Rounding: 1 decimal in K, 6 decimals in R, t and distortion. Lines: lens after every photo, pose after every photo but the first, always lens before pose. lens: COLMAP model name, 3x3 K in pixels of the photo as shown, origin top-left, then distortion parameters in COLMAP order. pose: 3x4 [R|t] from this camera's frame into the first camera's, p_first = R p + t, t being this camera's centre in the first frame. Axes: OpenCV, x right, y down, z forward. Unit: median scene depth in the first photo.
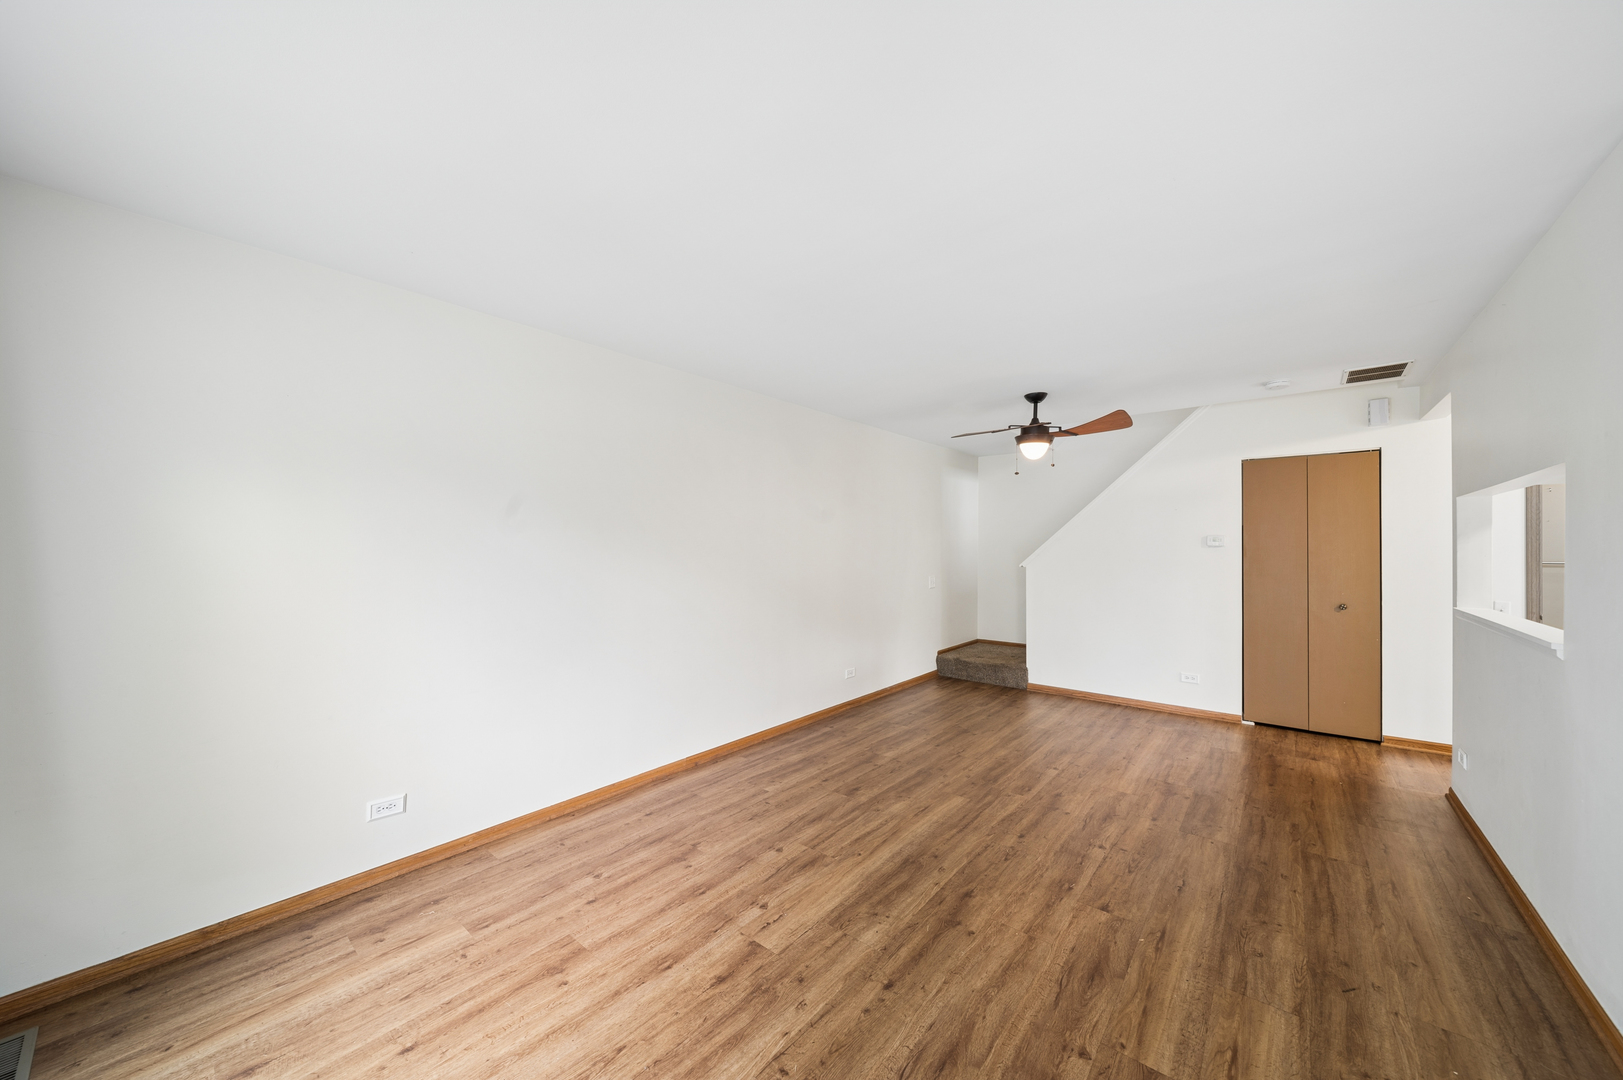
lens RADIAL K [[570.7, 0, 811.4], [0, 570.7, 546.9], [0, 0, 1]] dist [0.000717, 0.000068]
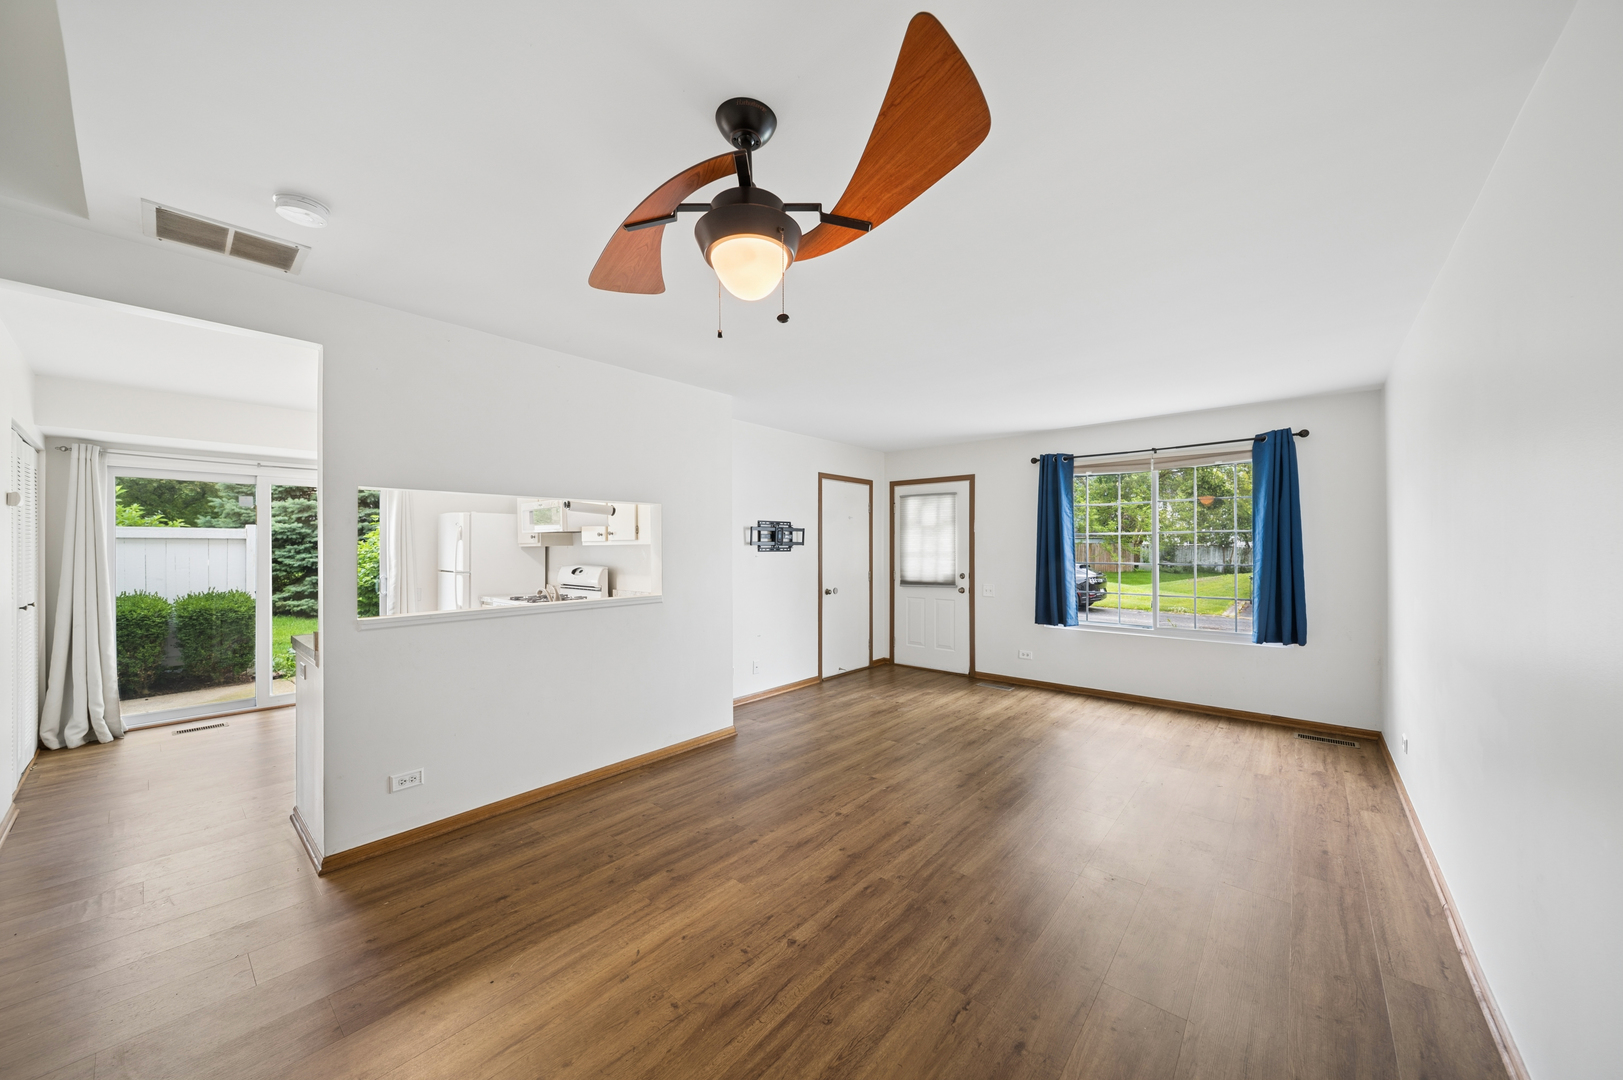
lens RADIAL K [[570.7, 0, 811.4], [0, 570.7, 546.9], [0, 0, 1]] dist [0.000717, 0.000068]
pose [[-0.999879, 0.001011, 0.015504, 0.661729], [0.001006, 0.999999, -0.000342, 0.004508], [-0.015505, -0.000326, -0.999880, 2.578775]]
